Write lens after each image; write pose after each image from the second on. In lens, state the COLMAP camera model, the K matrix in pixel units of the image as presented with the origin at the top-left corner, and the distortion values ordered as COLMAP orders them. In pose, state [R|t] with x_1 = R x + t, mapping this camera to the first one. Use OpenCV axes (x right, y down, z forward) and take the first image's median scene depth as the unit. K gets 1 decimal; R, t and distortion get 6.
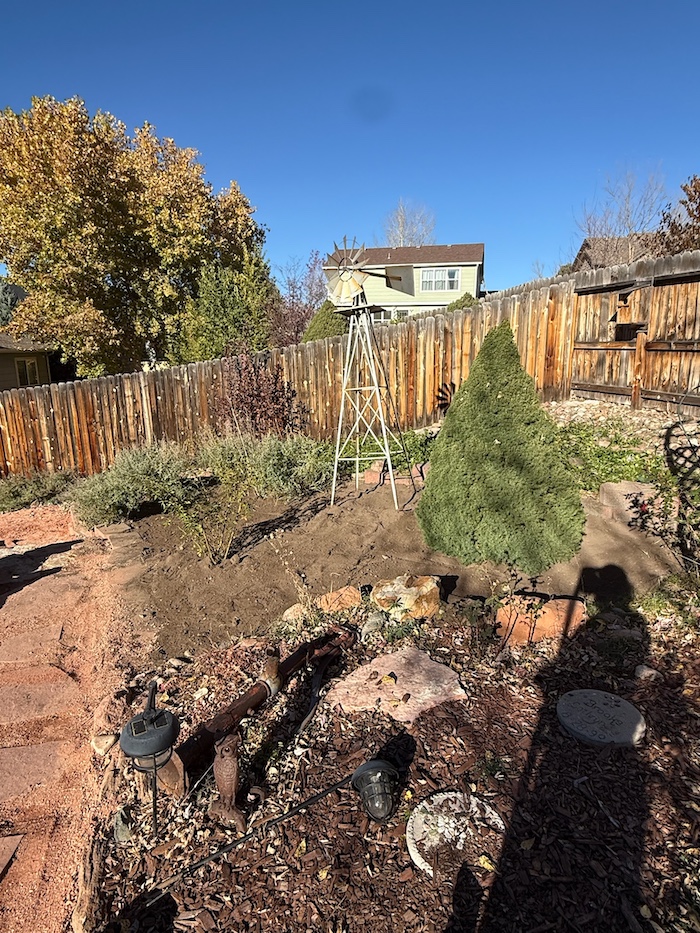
lens RADIAL K [[511.8, 0, 350.0], [0, 511.8, 466.5], [0, 0, 1]] dist [0.000645, 0.000113]
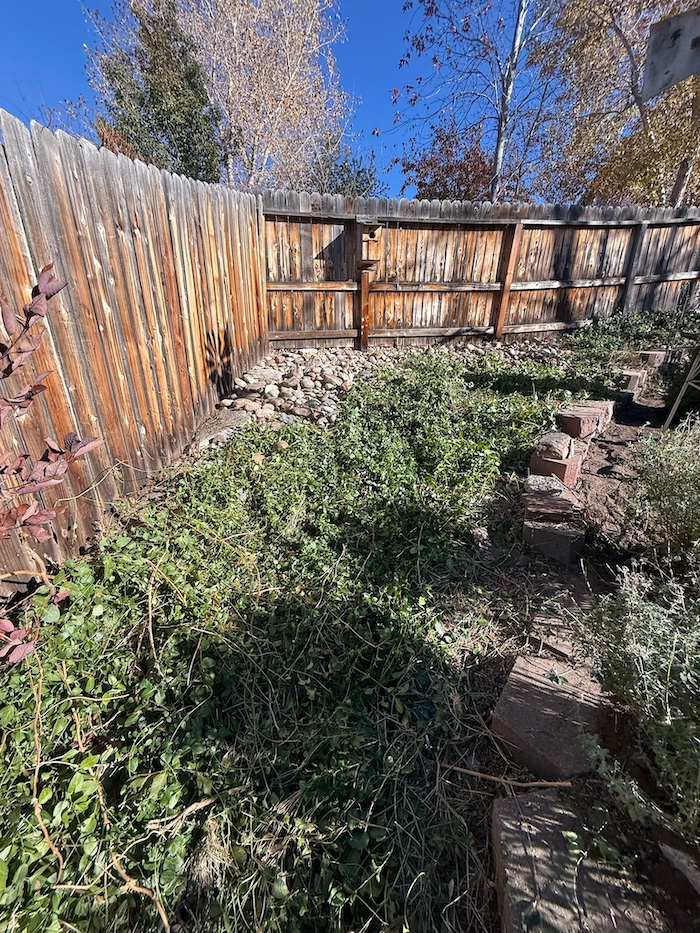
lens RADIAL K [[369.1, 0, 348.4], [0, 369.1, 462.4], [0, 0, 1]] dist [-0.000410, -0.000228]
pose [[-0.007912, -0.317914, 0.948087, -0.227351], [0.255358, 0.916039, 0.309299, -0.120170], [-0.966814, 0.244549, 0.073934, 0.873967]]
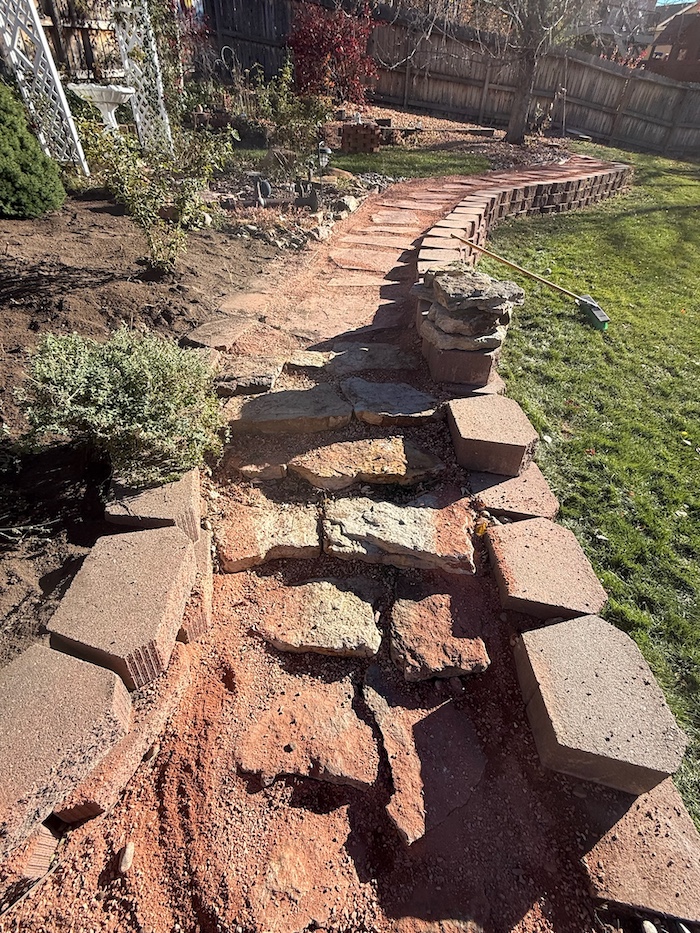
lens RADIAL K [[459.7, 0, 351.3], [0, 459.7, 465.4], [0, 0, 1]] dist [-0.001289, -0.000769]
pose [[-0.835931, -0.345517, 0.426424, -0.468649], [0.108057, 0.658144, 0.745098, -0.069365], [-0.538092, 0.668928, -0.512827, 0.701287]]
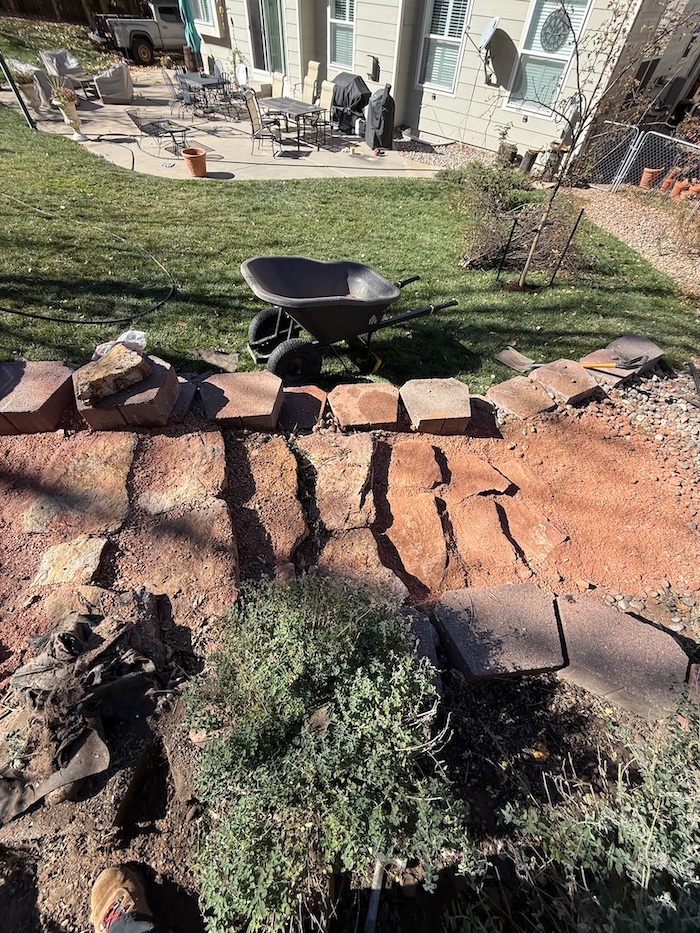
lens RADIAL K [[369.1, 0, 348.4], [0, 369.1, 462.4], [0, 0, 1]] dist [-0.000410, -0.000228]
pose [[-0.439748, 0.702339, -0.559770, -0.292120], [-0.246744, 0.504807, 0.827217, -0.079674], [0.863562, 0.501886, -0.048690, 0.610857]]
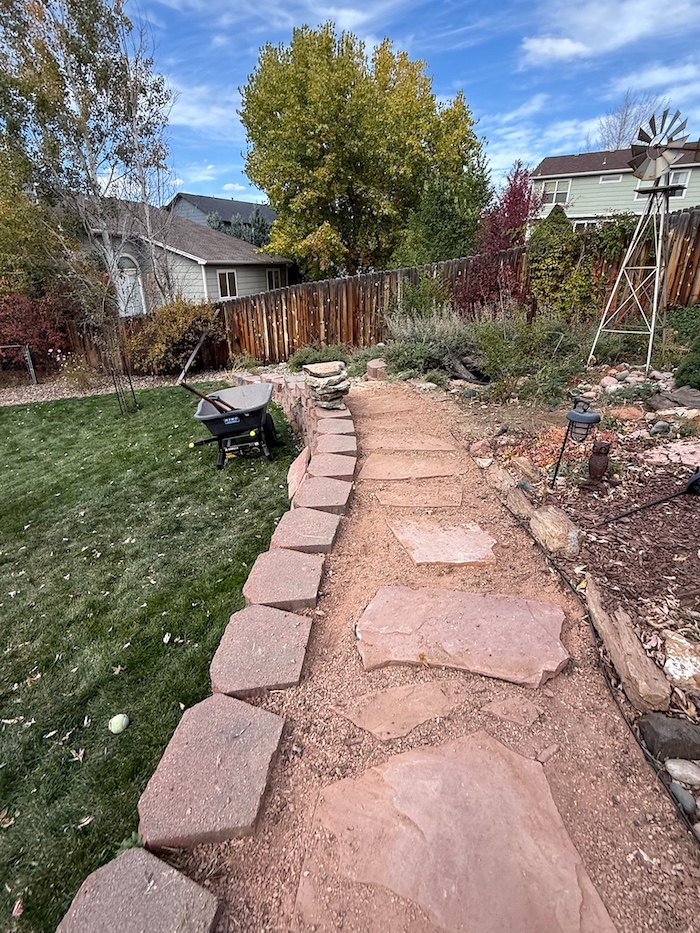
lens RADIAL K [[451.7, 0, 348.5], [0, 451.7, 464.9], [0, 0, 1]] dist [-0.003260, -0.000830]
pose [[0.938516, 0.143573, -0.313965, -0.118458], [-0.085303, 0.977664, 0.192085, 0.083792], [0.334531, -0.153493, 0.929801, -0.137182]]
